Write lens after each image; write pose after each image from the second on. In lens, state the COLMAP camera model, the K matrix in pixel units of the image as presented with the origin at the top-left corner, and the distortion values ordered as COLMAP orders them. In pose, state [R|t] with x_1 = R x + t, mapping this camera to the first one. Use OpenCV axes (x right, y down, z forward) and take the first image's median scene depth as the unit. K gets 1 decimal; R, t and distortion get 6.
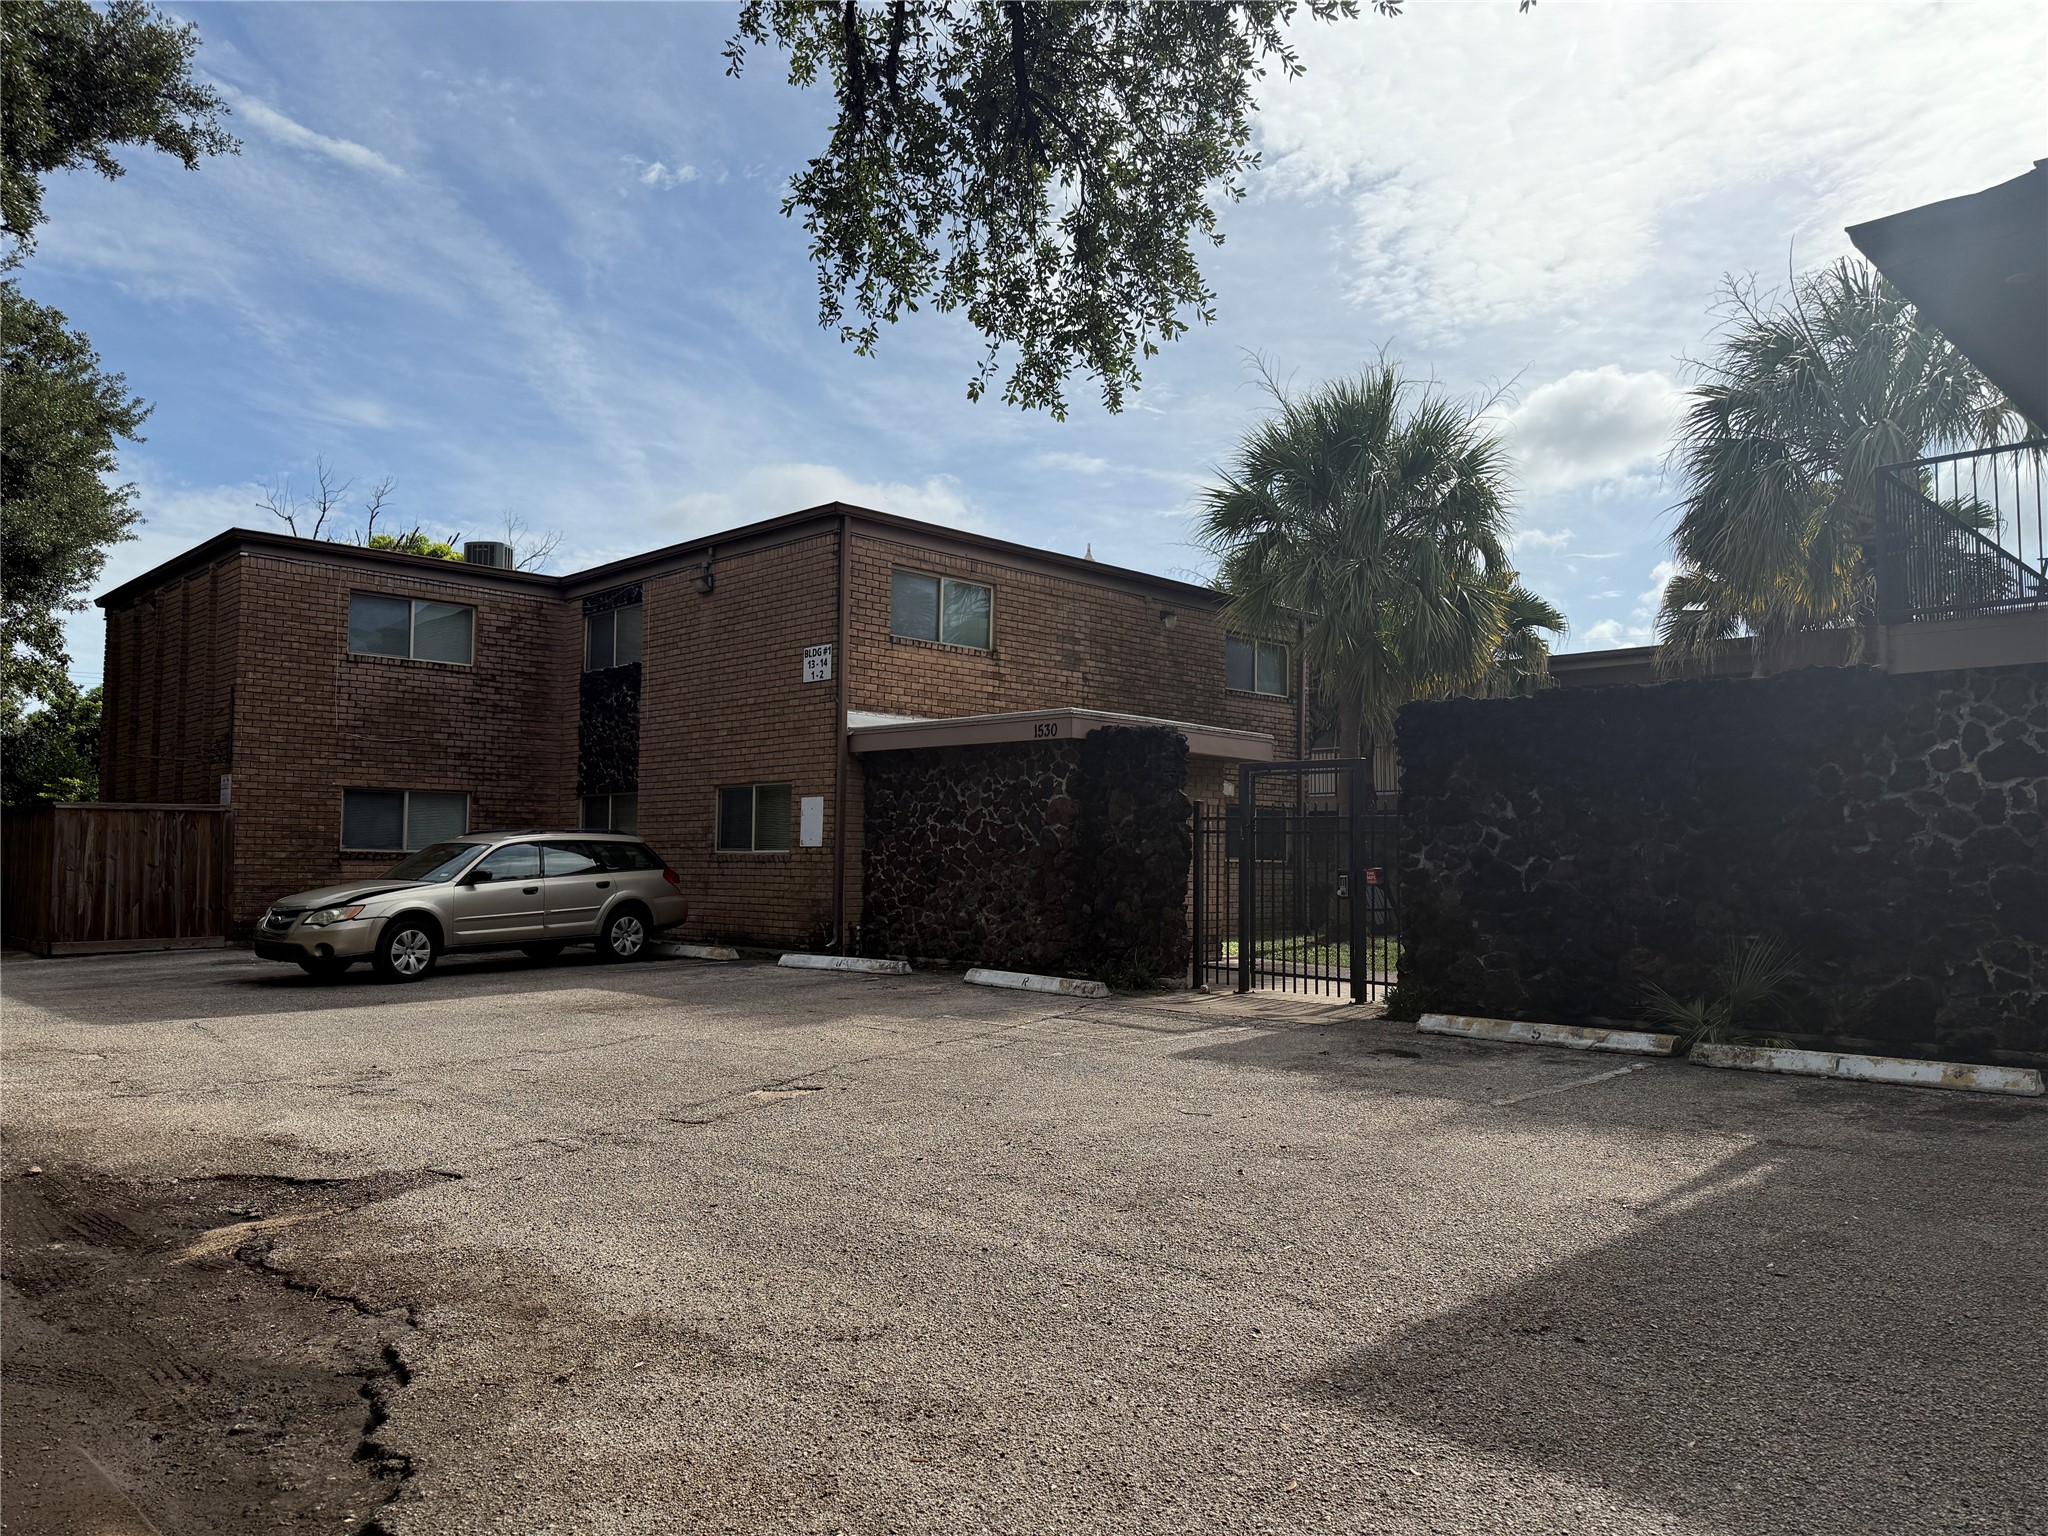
lens RADIAL K [[1419.0, 0, 1029.4], [0, 1419.0, 761.3], [0, 0, 1]] dist [0.069758, -0.086893]
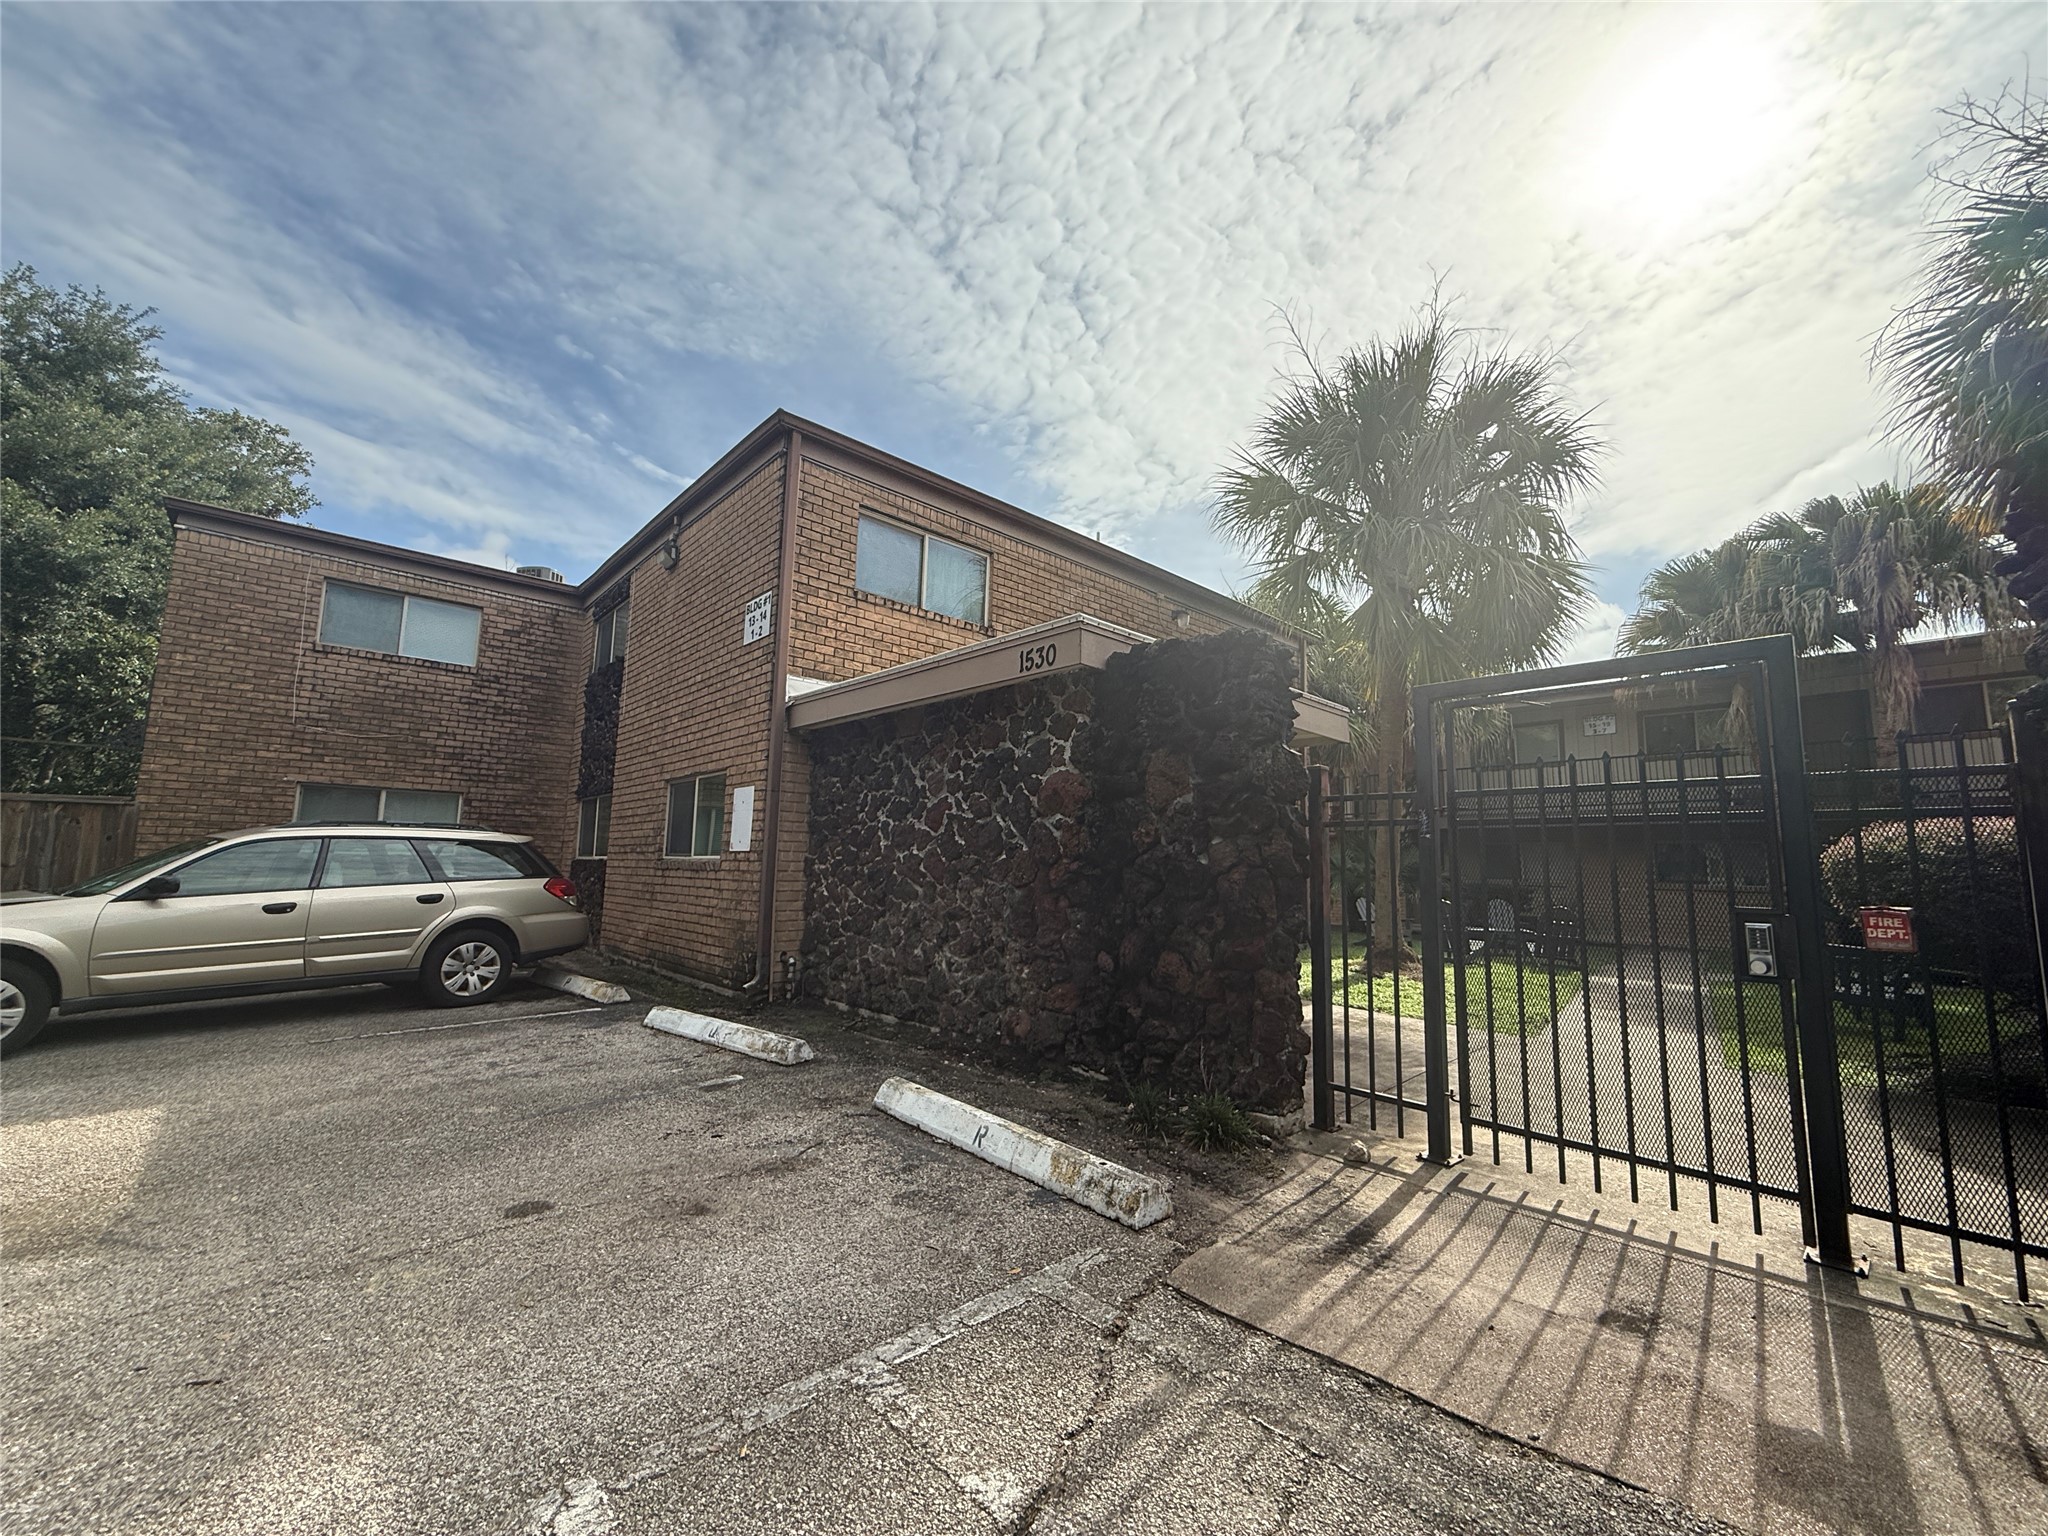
lens RADIAL K [[817.8, 0, 1014.5], [0, 817.8, 767.6], [0, 0, 1]] dist [-0.001403, 0.000381]
pose [[0.998866, 0.006171, -0.047214, 0.015724], [-0.008689, 0.998540, -0.053319, 0.037038], [0.046816, 0.053668, 0.997461, 0.561569]]
